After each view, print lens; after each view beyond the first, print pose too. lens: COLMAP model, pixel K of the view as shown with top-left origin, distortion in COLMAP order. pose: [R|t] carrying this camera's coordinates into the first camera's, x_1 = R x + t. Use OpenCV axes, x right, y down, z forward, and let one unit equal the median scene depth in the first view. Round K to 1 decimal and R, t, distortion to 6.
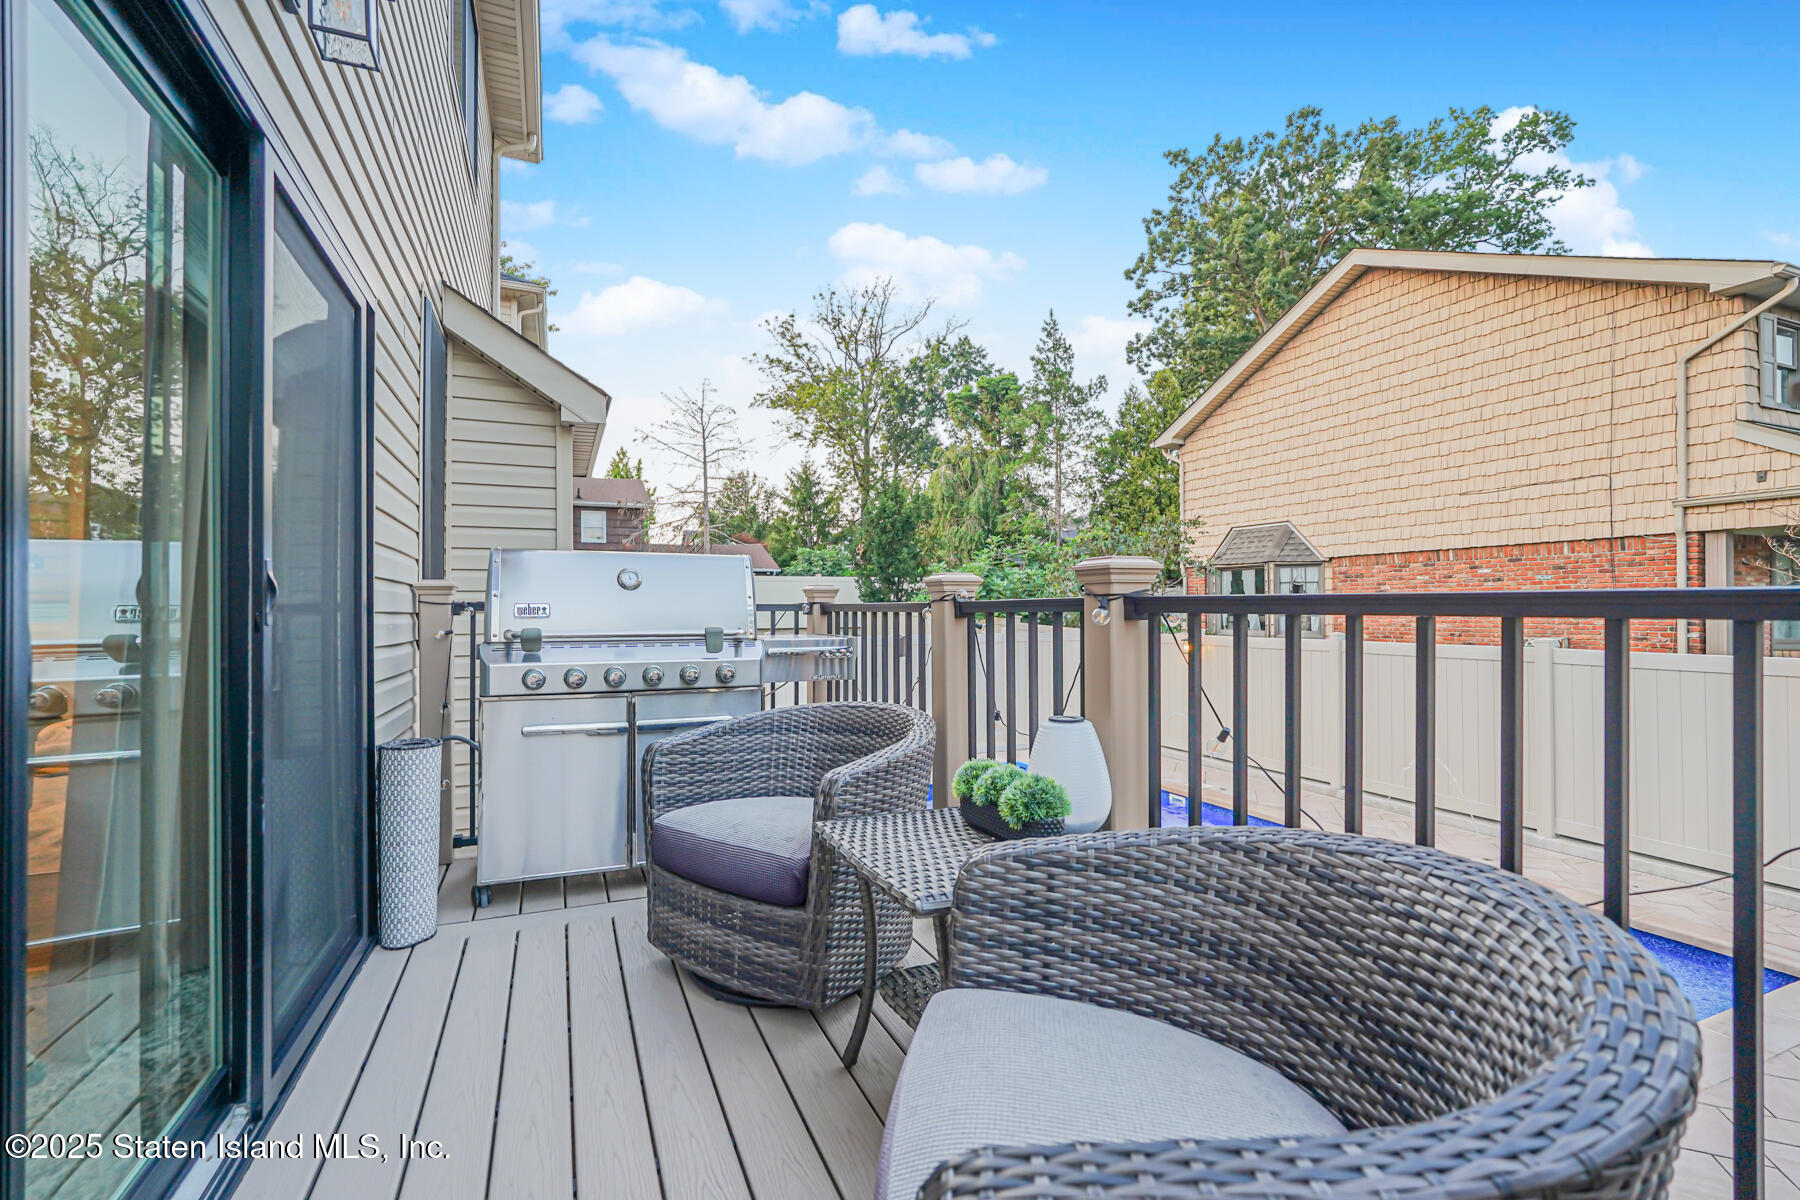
lens RADIAL K [[788.8, 0, 898.6], [0, 788.8, 603.7], [0, 0, 1]] dist [-0.008274, 0.002237]
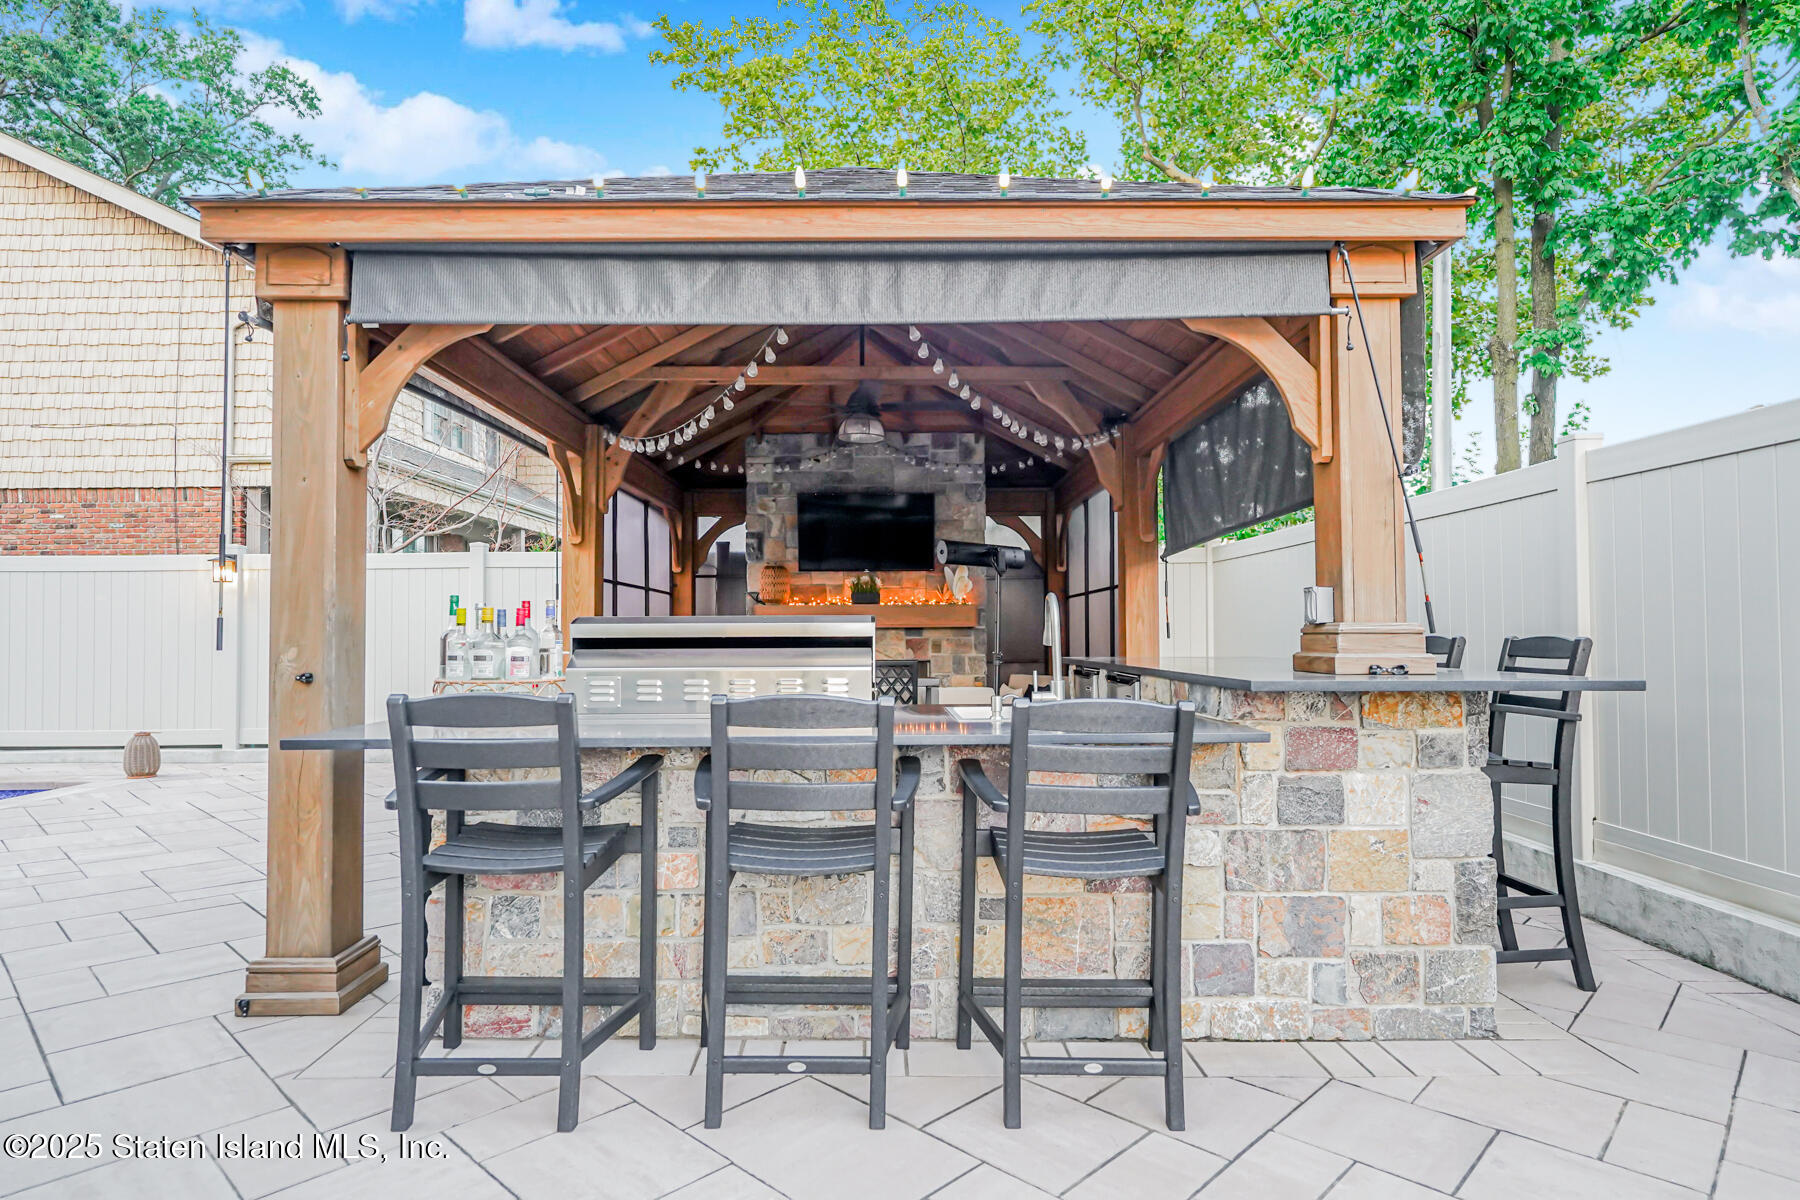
lens RADIAL K [[1014.9, 0, 897.1], [0, 1014.9, 602.3], [0, 0, 1]] dist [0.002578, 0.000904]
pose [[0.394152, 0.029654, 0.918567, 0.072557], [-0.001248, 0.999496, -0.031731, 0.090469], [-0.919045, 0.011360, 0.393990, -0.315651]]
